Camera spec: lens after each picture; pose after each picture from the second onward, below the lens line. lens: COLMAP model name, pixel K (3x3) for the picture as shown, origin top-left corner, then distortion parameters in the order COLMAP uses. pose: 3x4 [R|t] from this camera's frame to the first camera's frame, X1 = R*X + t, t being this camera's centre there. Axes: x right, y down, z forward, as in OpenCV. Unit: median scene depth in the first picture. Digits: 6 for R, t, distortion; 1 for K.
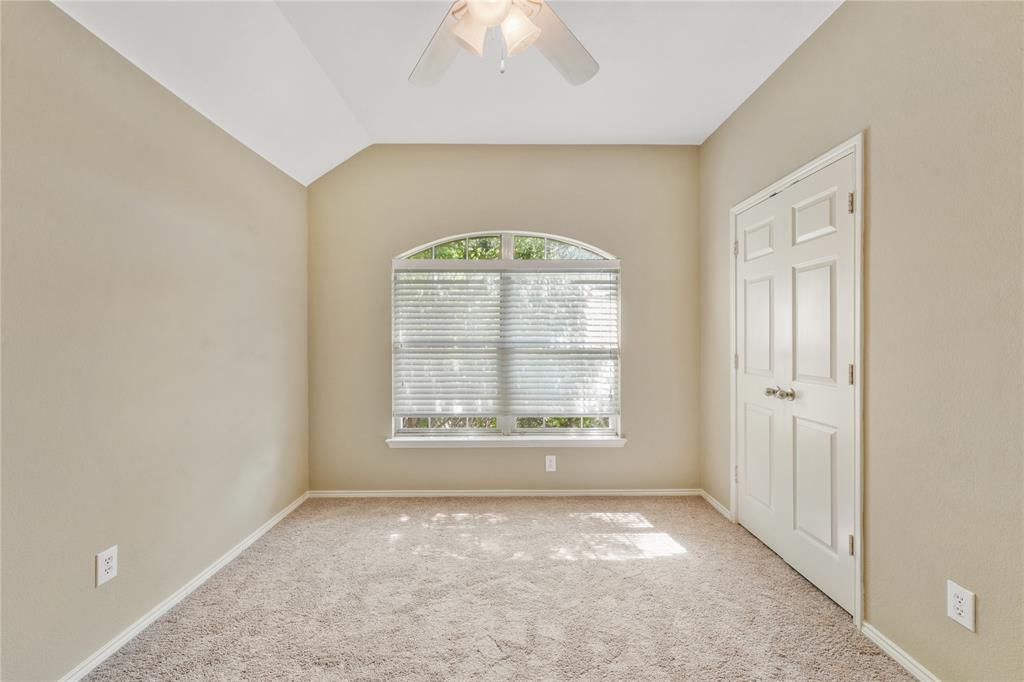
lens RADIAL K [[415.9, 0, 509.6], [0, 415.9, 338.9], [0, 0, 1]] dist [0.002941, -0.000519]
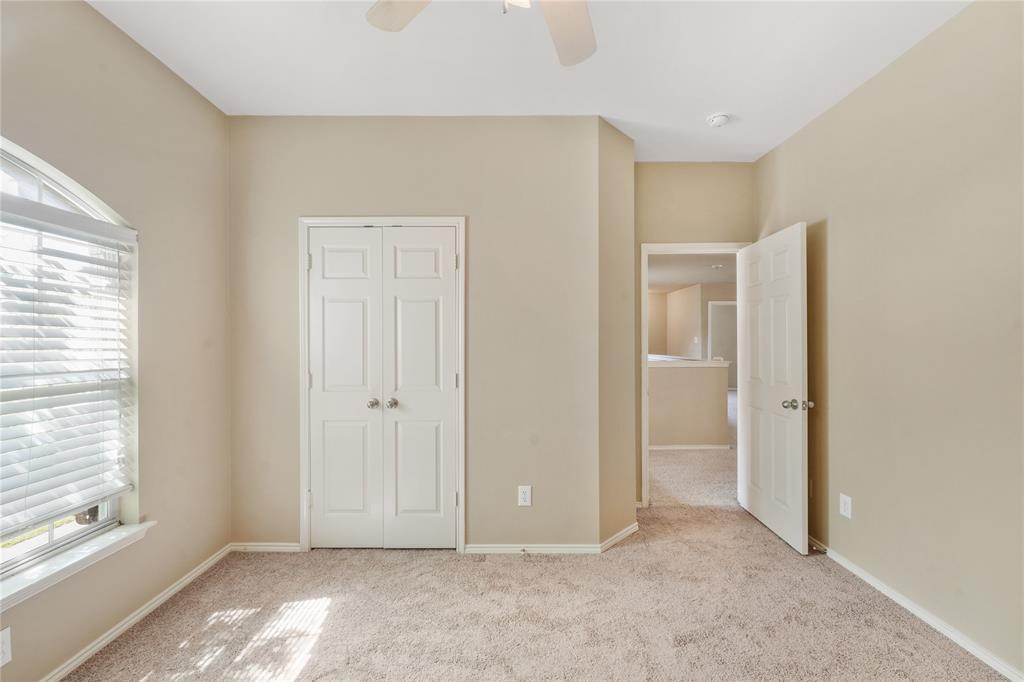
lens RADIAL K [[415.9, 0, 509.7], [0, 415.9, 341.6], [0, 0, 1]] dist [0.002941, -0.000519]
pose [[-0.001666, 0.000852, 0.999998, -0.470960], [0.004890, 0.999988, -0.000844, -0.035860], [-0.999987, 0.004889, -0.001670, 0.621547]]
